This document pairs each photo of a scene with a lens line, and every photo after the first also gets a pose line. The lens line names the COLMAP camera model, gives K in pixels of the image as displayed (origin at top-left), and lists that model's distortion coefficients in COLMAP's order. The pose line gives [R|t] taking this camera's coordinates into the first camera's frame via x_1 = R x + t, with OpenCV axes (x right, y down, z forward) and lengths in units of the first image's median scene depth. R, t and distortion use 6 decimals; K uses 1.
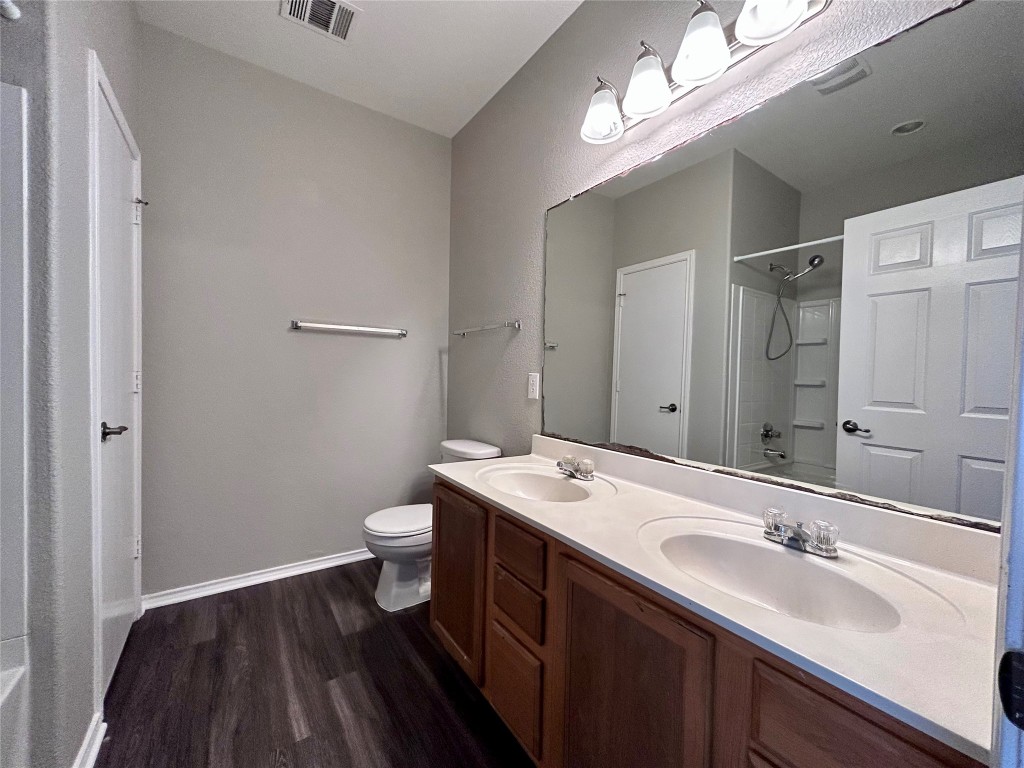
lens RADIAL K [[411.3, 0, 511.8], [0, 411.3, 385.1], [0, 0, 1]] dist [-0.001336, -0.000095]
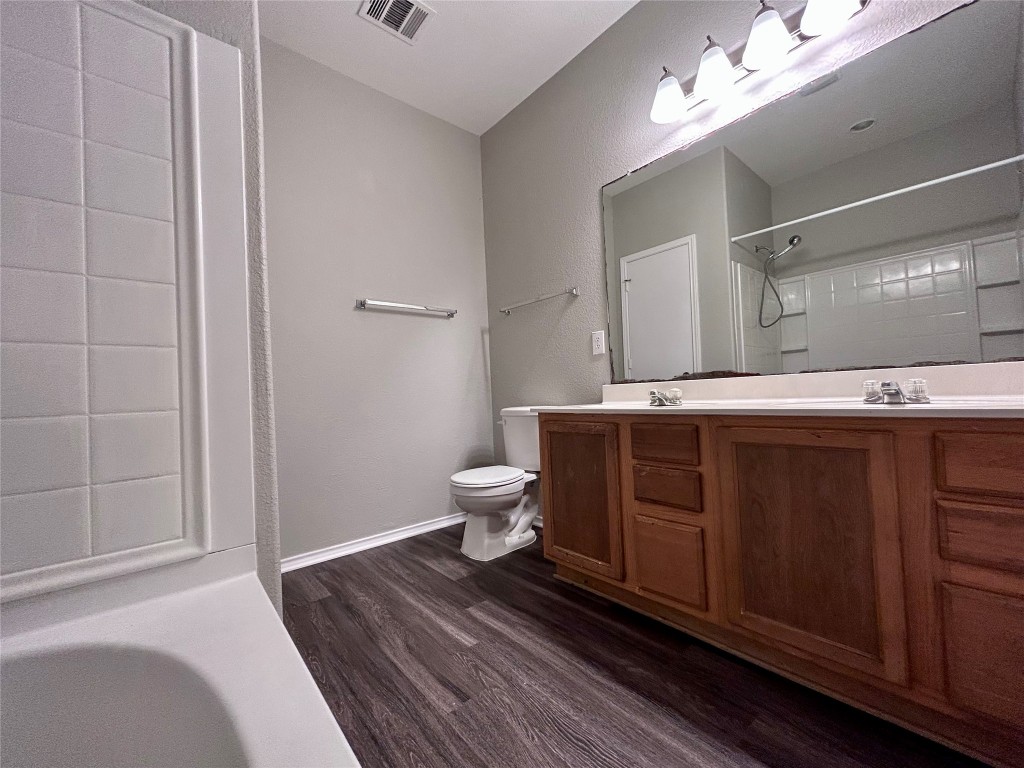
lens RADIAL K [[411.3, 0, 511.8], [0, 411.3, 385.1], [0, 0, 1]] dist [-0.001336, -0.000095]
pose [[0.991897, -0.064544, 0.109431, -0.312929], [0.069548, 0.996671, -0.042536, 0.149569], [-0.106322, 0.049802, 0.993084, -0.078199]]
